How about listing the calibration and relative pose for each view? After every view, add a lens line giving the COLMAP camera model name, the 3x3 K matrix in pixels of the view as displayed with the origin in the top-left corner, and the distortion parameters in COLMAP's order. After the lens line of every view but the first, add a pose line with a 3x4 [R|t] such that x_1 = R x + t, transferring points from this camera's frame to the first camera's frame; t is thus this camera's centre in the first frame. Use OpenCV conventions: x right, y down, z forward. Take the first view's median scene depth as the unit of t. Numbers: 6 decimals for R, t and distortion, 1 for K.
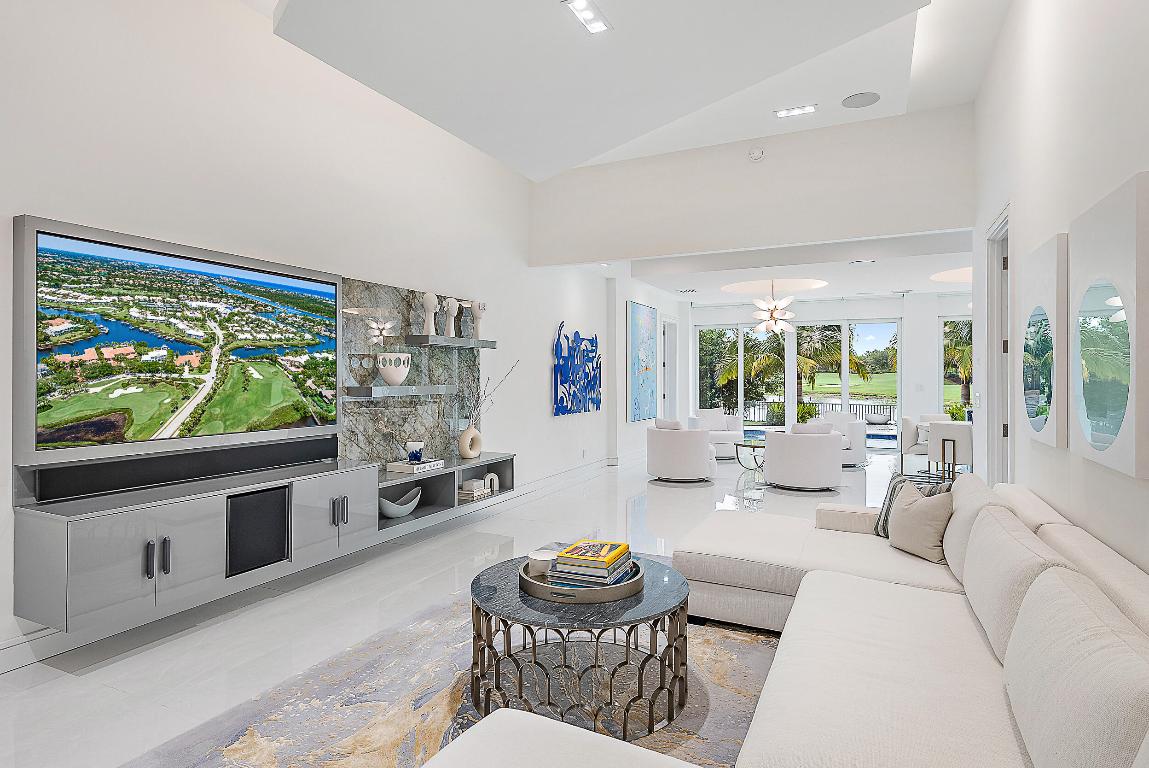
lens RADIAL K [[623.6, 0, 576.6], [0, 623.6, 371.7], [0, 0, 1]] dist [0.032460, 0.000350]
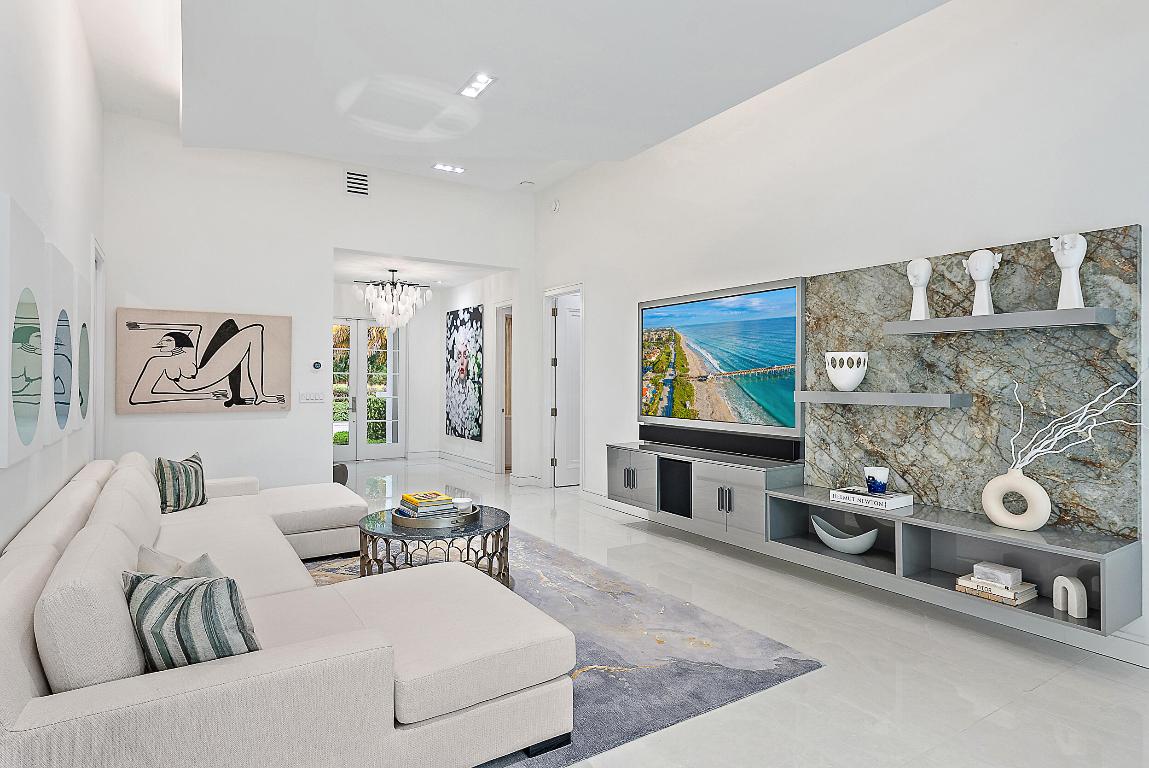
lens RADIAL K [[604.7, 0, 574.5], [0, 604.7, 384.0], [0, 0, 1]] dist [-0.000226, 0.000040]
pose [[-0.522175, 0.005283, -0.852822, 0.566158], [0.002112, 0.999986, 0.004901, 0.007984], [0.852836, 0.000759, -0.522179, 1.094092]]
